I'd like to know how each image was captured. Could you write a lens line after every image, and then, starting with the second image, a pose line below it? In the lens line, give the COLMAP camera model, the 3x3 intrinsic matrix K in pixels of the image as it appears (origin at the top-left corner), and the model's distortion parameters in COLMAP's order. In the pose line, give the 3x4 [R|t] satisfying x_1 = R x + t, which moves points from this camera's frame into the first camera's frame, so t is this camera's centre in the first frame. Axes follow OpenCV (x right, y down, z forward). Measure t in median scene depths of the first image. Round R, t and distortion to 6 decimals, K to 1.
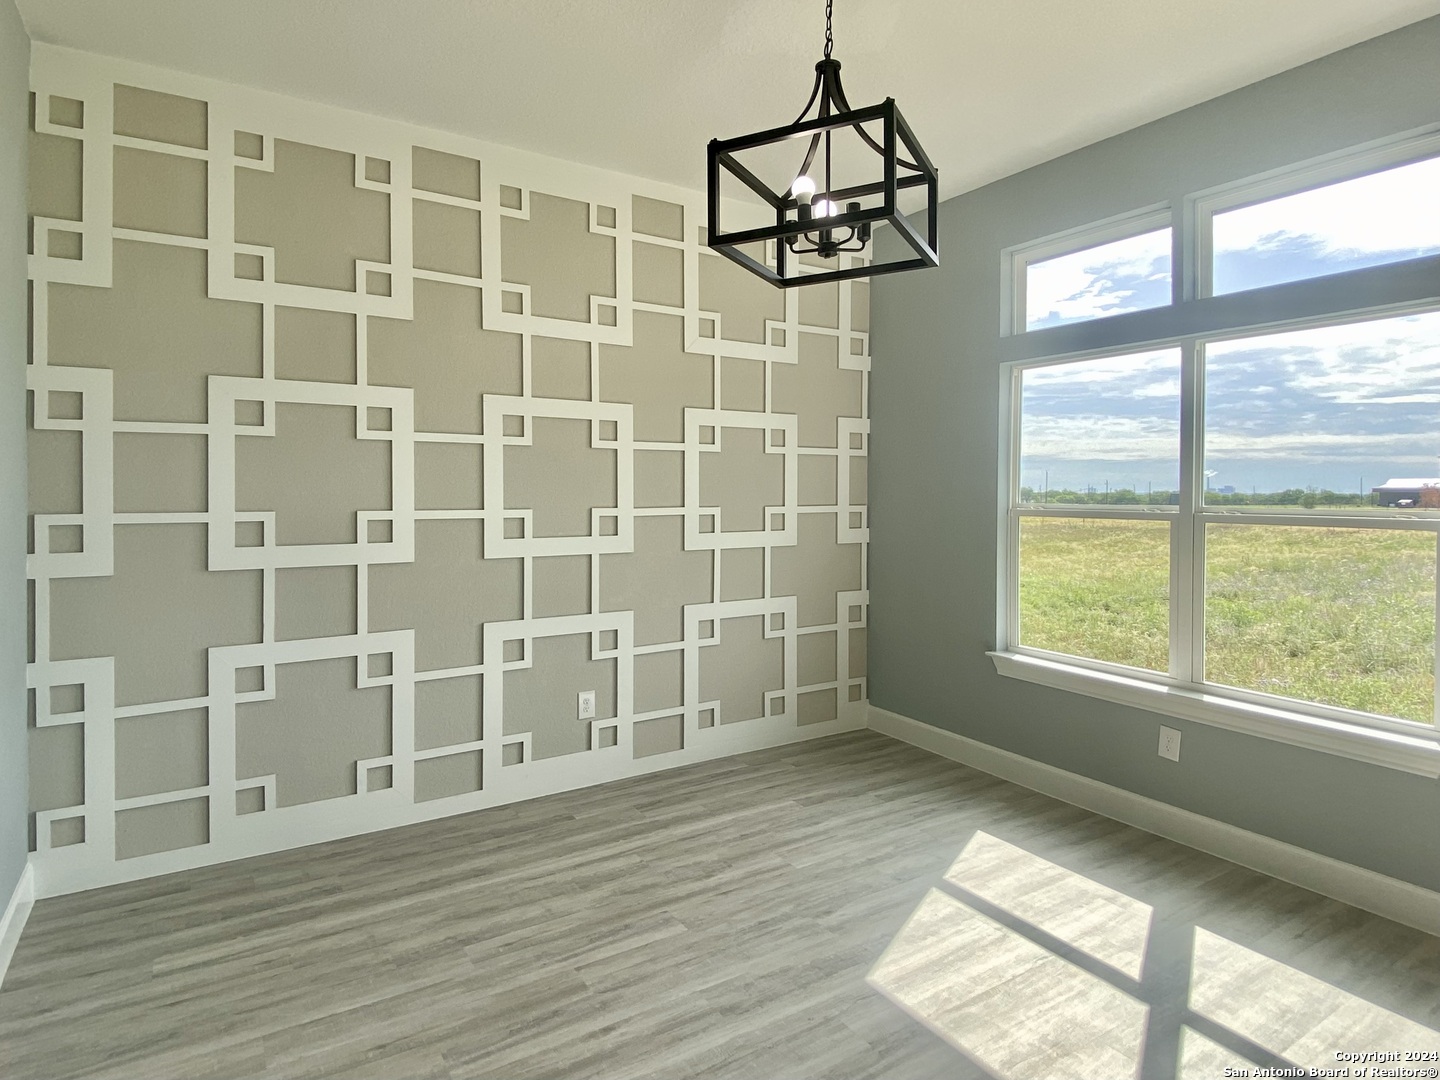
lens RADIAL K [[825.0, 0, 725.6], [0, 825.0, 492.0], [0, 0, 1]] dist [0.036687, -0.029909]
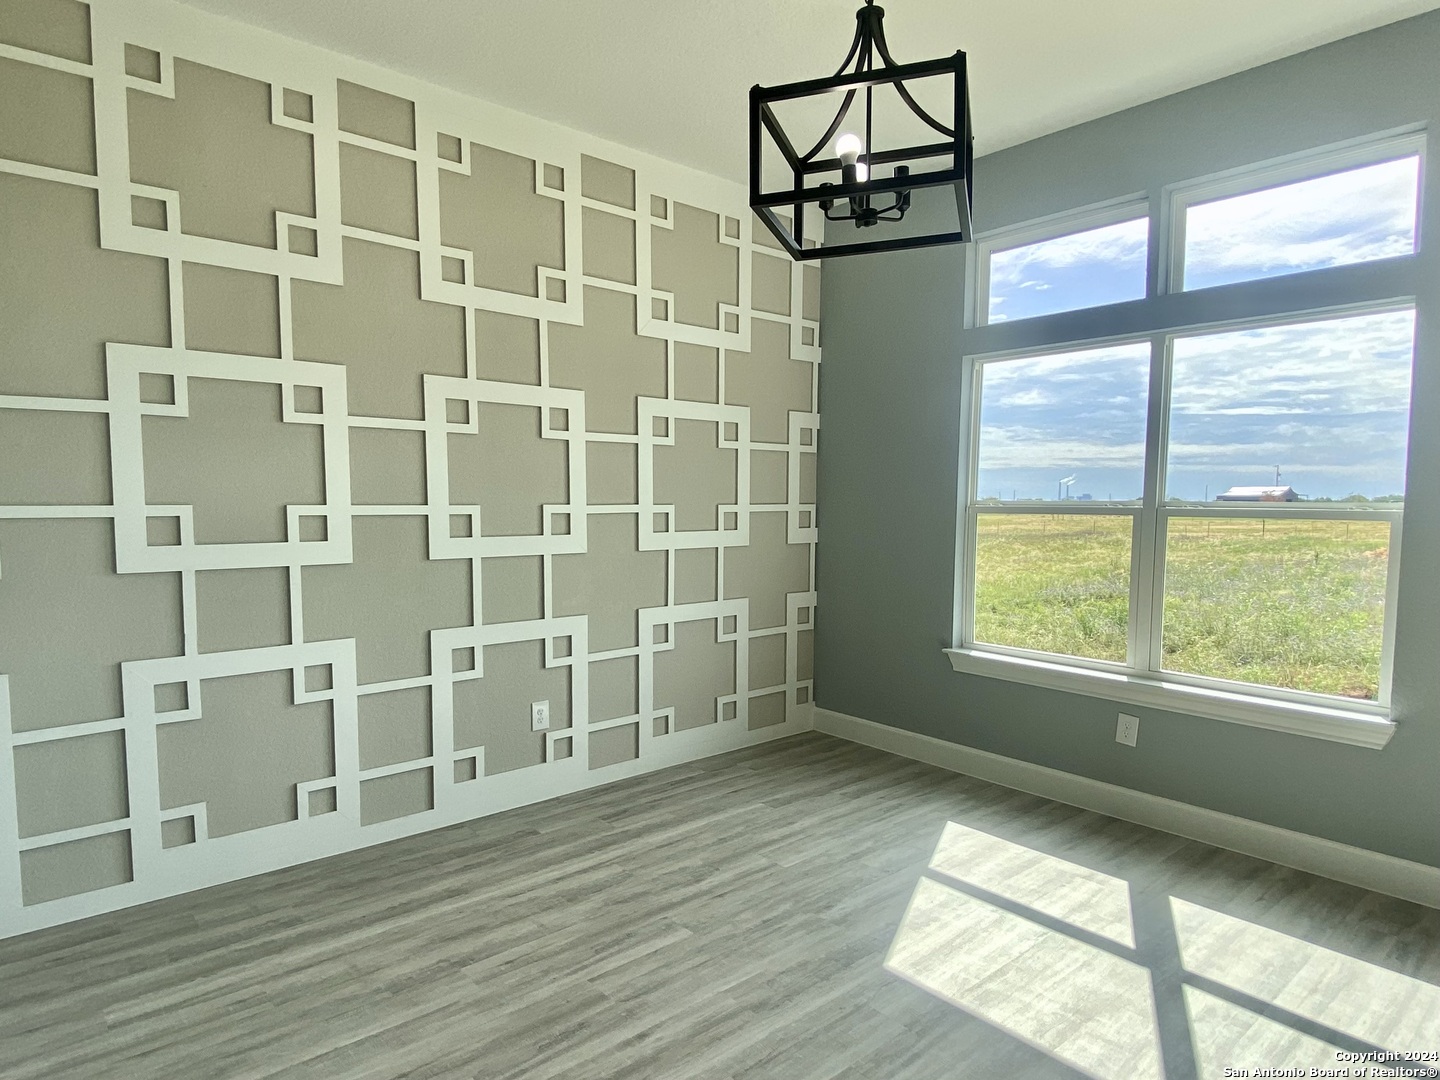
lens RADIAL K [[863.5, 0, 723.5], [0, 863.5, 562.4], [0, 0, 1]] dist [0.051918, -0.049092]
pose [[0.988880, -0.009737, 0.148397, -0.129605], [-0.001046, 0.997374, 0.072412, 0.016703], [-0.148712, -0.071762, 0.986273, 0.019155]]
